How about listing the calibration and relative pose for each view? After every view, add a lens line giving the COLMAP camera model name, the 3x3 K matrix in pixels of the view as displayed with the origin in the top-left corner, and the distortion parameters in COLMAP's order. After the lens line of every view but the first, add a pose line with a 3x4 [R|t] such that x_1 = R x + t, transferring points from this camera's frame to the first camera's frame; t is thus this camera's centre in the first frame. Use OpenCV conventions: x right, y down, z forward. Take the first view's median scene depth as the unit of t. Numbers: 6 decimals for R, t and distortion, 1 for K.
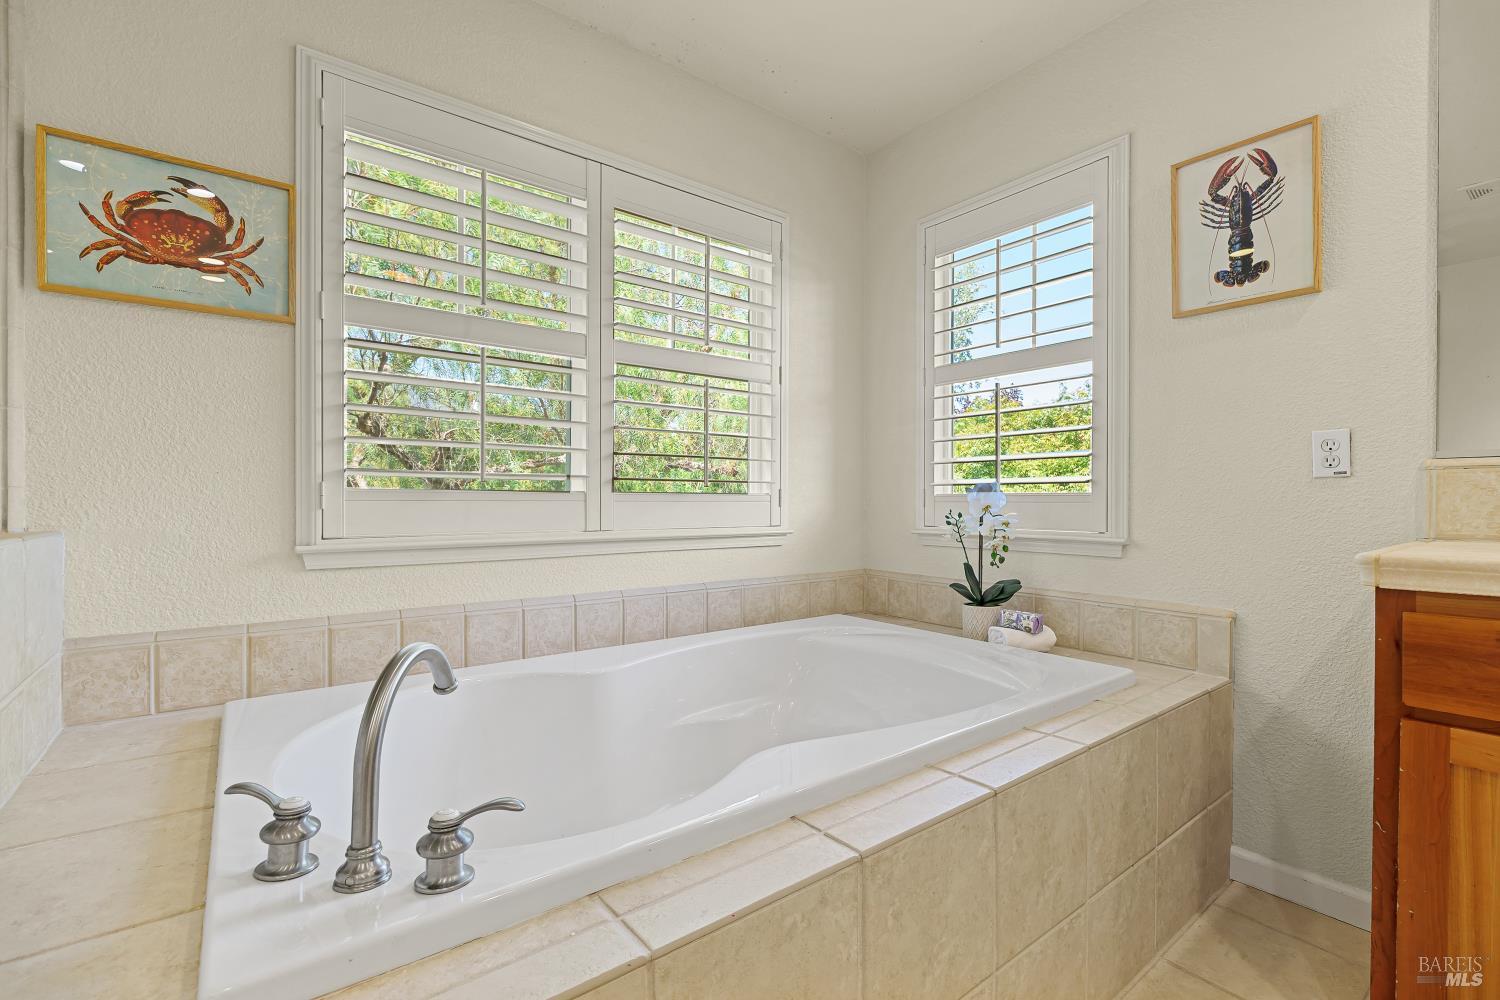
lens RADIAL K [[665.4, 0, 749.3], [0, 665.4, 502.5], [0, 0, 1]] dist [-0.003177, -0.000292]
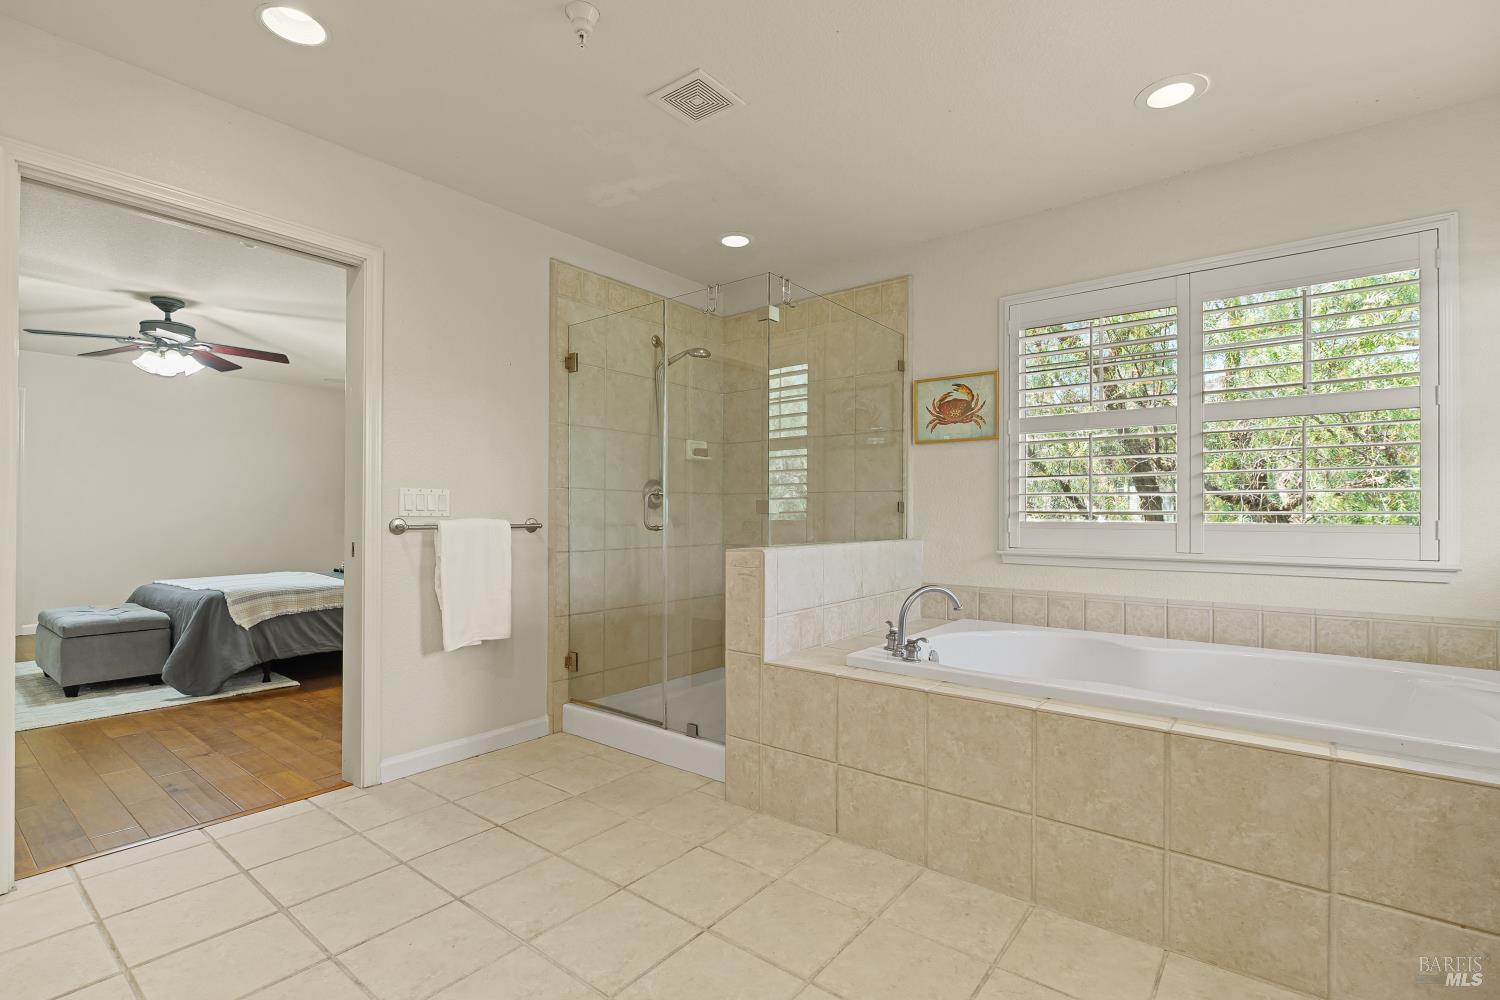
lens RADIAL K [[704.5, 0, 759.6], [0, 704.5, 505.4], [0, 0, 1]] dist [-0.001065, -0.002149]
pose [[0.245383, -0.011317, -0.969360, 1.152501], [-0.003751, 0.999913, -0.012623, -0.038875], [0.969419, 0.006734, 0.245319, -0.205026]]
